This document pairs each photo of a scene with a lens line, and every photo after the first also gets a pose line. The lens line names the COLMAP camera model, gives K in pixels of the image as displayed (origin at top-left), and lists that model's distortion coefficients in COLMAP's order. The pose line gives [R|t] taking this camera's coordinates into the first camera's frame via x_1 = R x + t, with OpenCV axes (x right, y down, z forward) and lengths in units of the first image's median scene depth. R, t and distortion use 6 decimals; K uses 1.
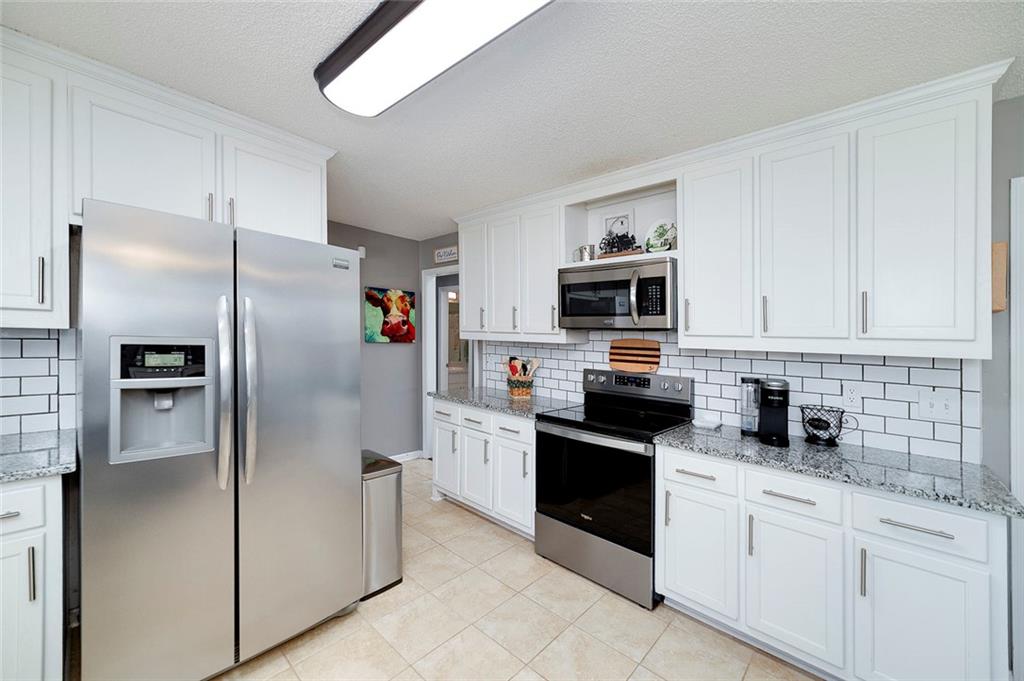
lens RADIAL K [[411.2, 0, 486.7], [0, 411.2, 327.4], [0, 0, 1]] dist [0.000940, 0.000947]
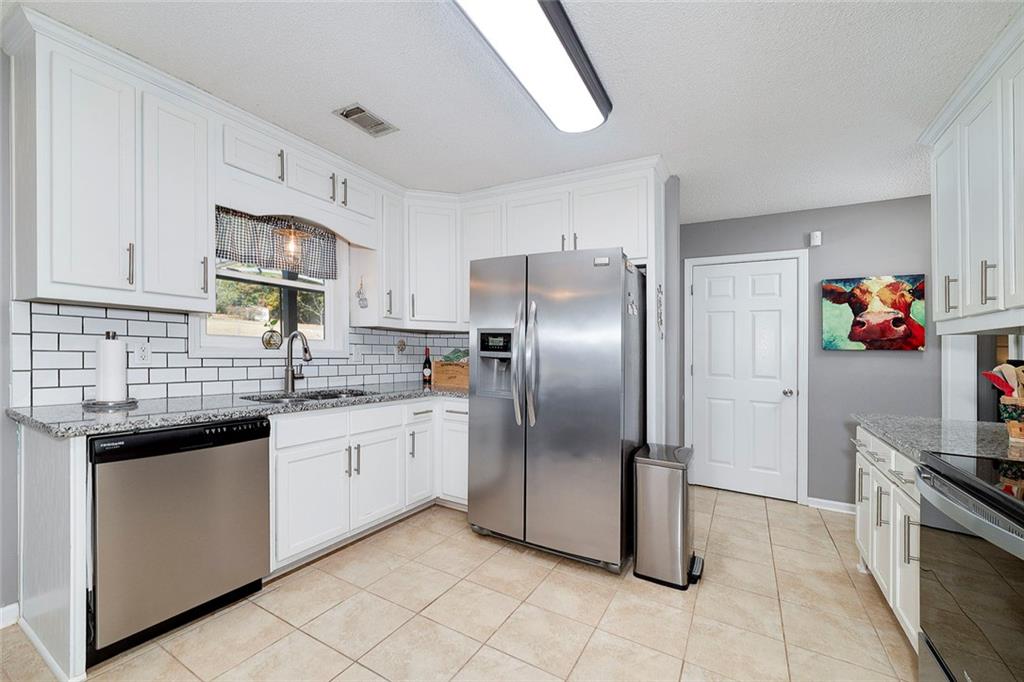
lens RADIAL K [[402.6, 0, 504.2], [0, 402.6, 360.5], [0, 0, 1]] dist [-0.008952, 0.000883]
pose [[0.244870, -0.002412, -0.969553, 0.295026], [0.003297, 0.999993, -0.001655, 0.054276], [0.969550, -0.002792, 0.244877, 0.205470]]
